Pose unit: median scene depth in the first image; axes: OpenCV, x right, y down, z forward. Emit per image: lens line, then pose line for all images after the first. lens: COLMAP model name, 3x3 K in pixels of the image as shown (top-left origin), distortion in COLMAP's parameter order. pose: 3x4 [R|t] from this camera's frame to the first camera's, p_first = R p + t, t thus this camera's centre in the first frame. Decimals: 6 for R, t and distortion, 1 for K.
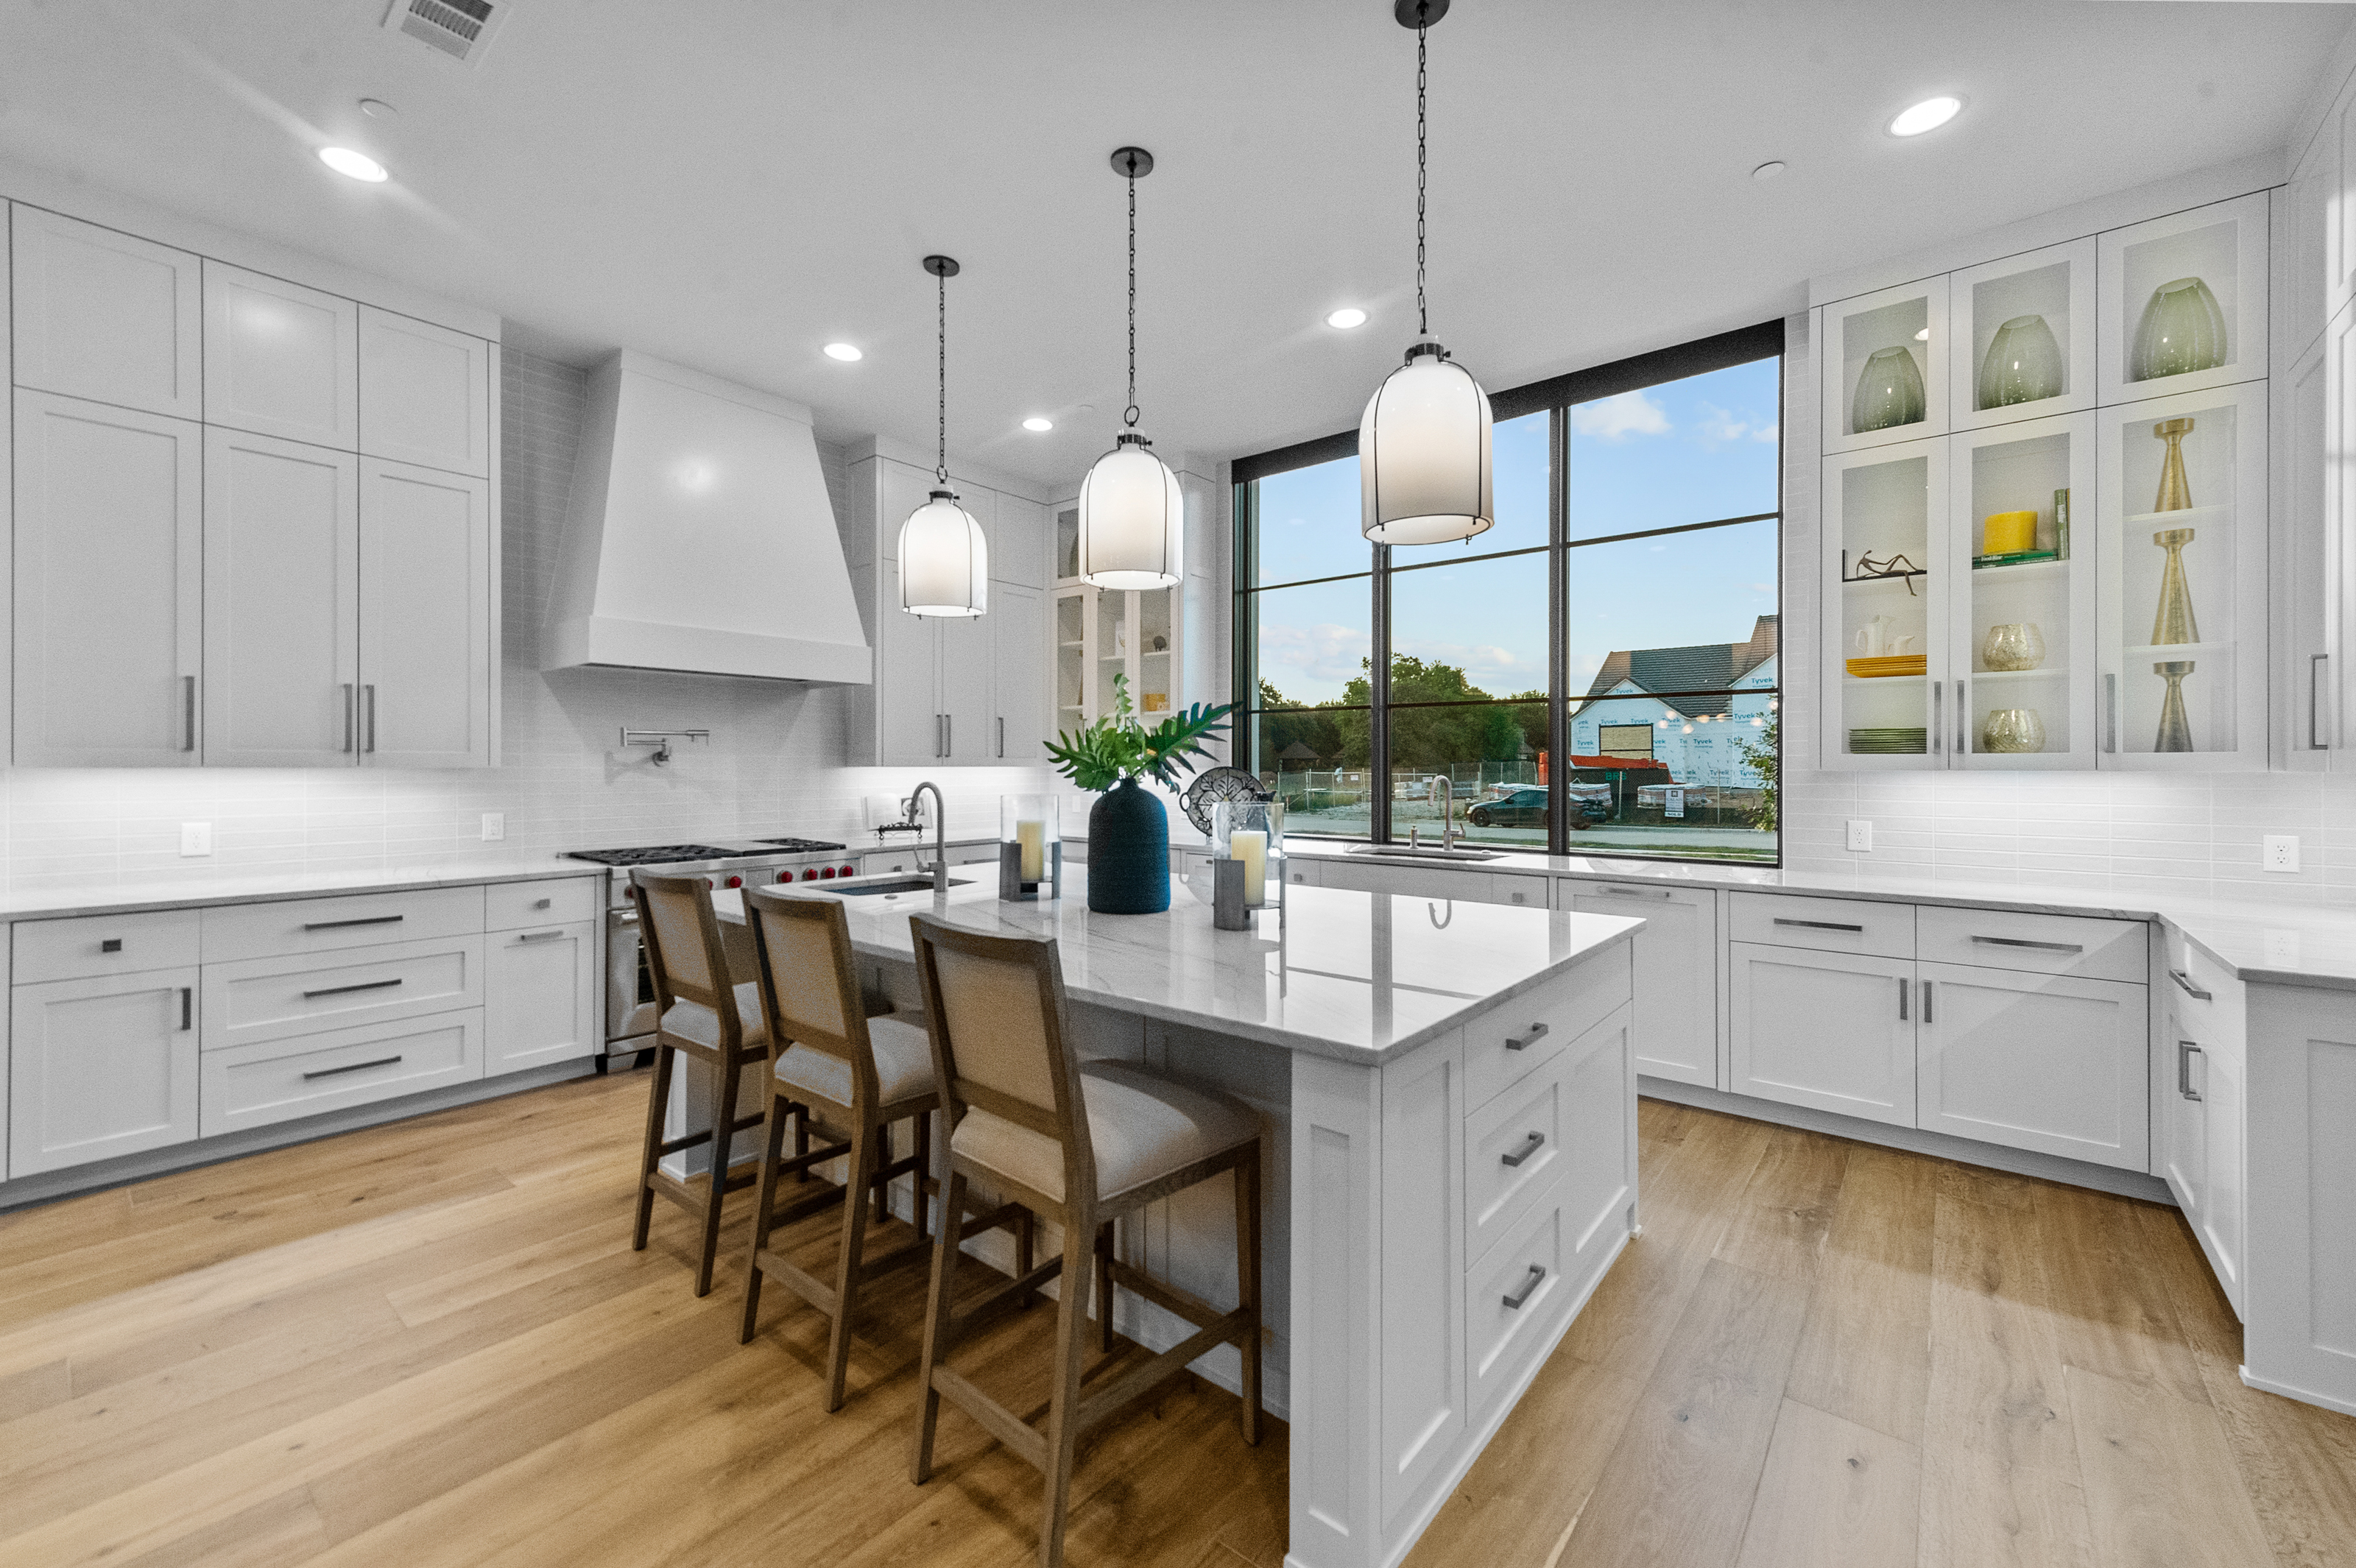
lens RADIAL K [[934.7, 0, 1189.4], [0, 934.7, 766.6], [0, 0, 1]] dist [0.011374, -0.001558]
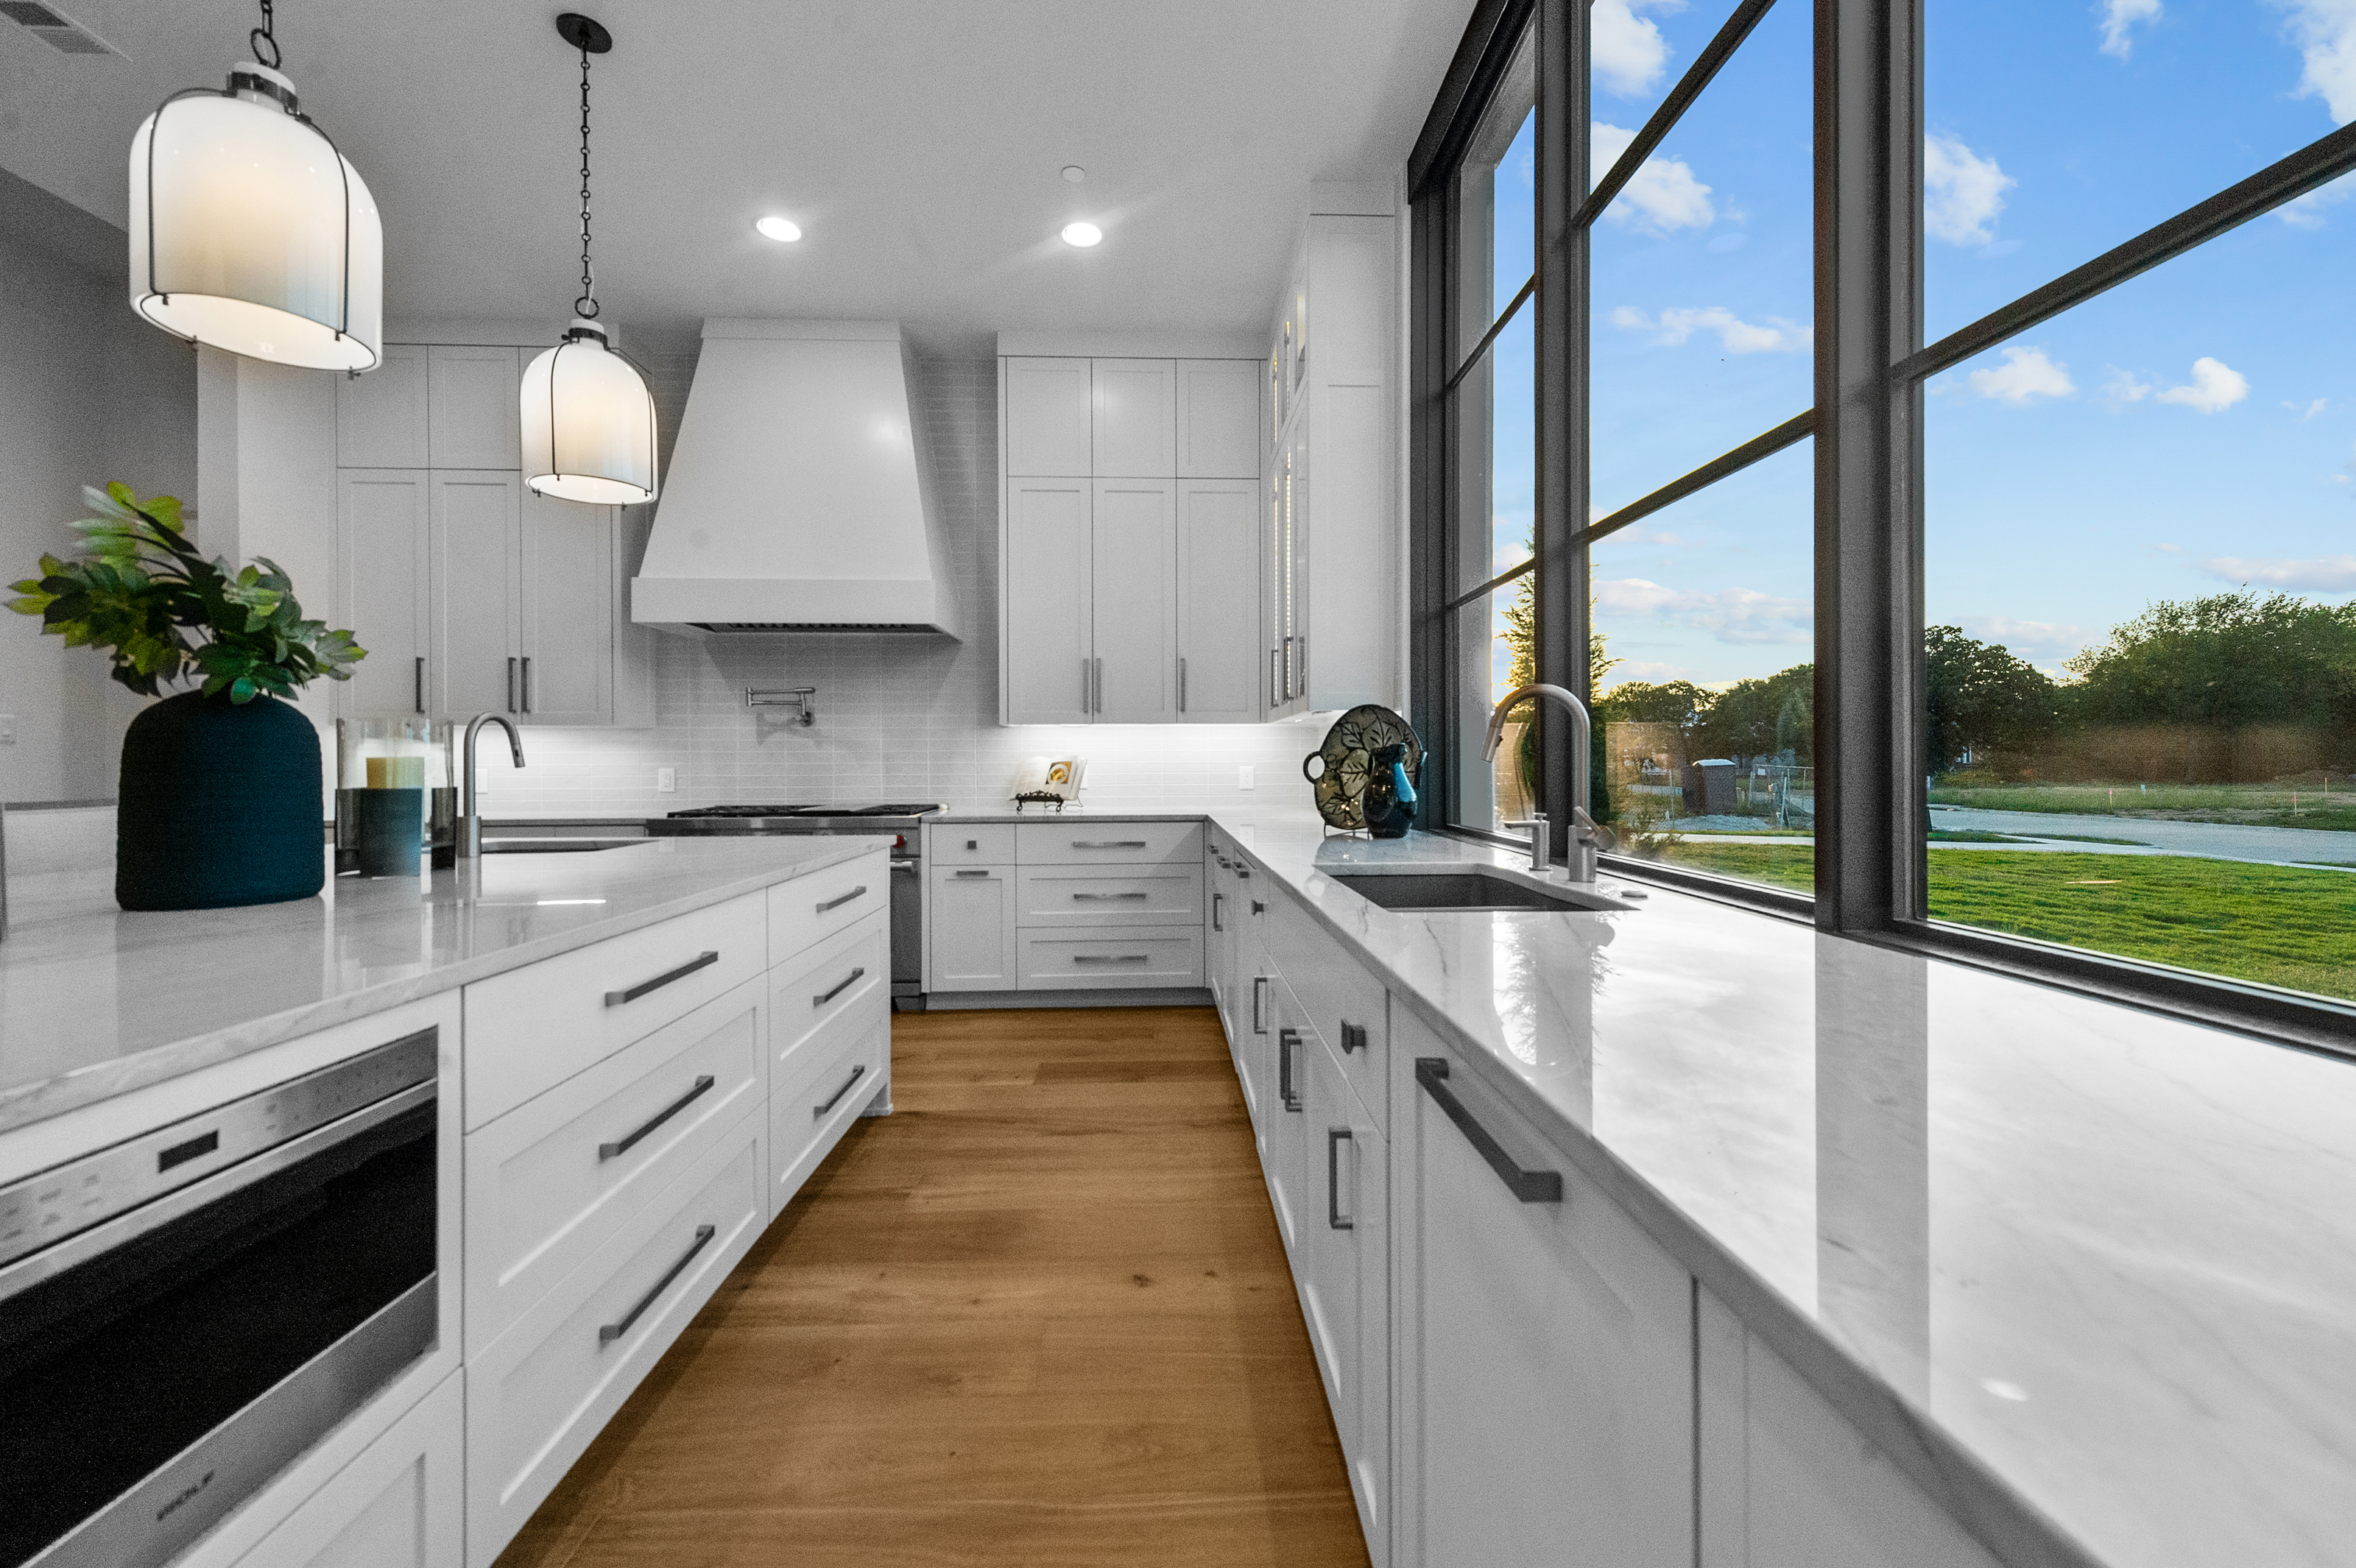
lens RADIAL K [[934.7, 0, 1181.7], [0, 934.7, 803.4], [0, 0, 1]] dist [0.011374, -0.001558]
pose [[0.646013, 0.025473, -0.762901, 0.440204], [0.003744, 0.999325, 0.036537, 0.043133], [0.763317, -0.026460, 0.645482, 0.591233]]
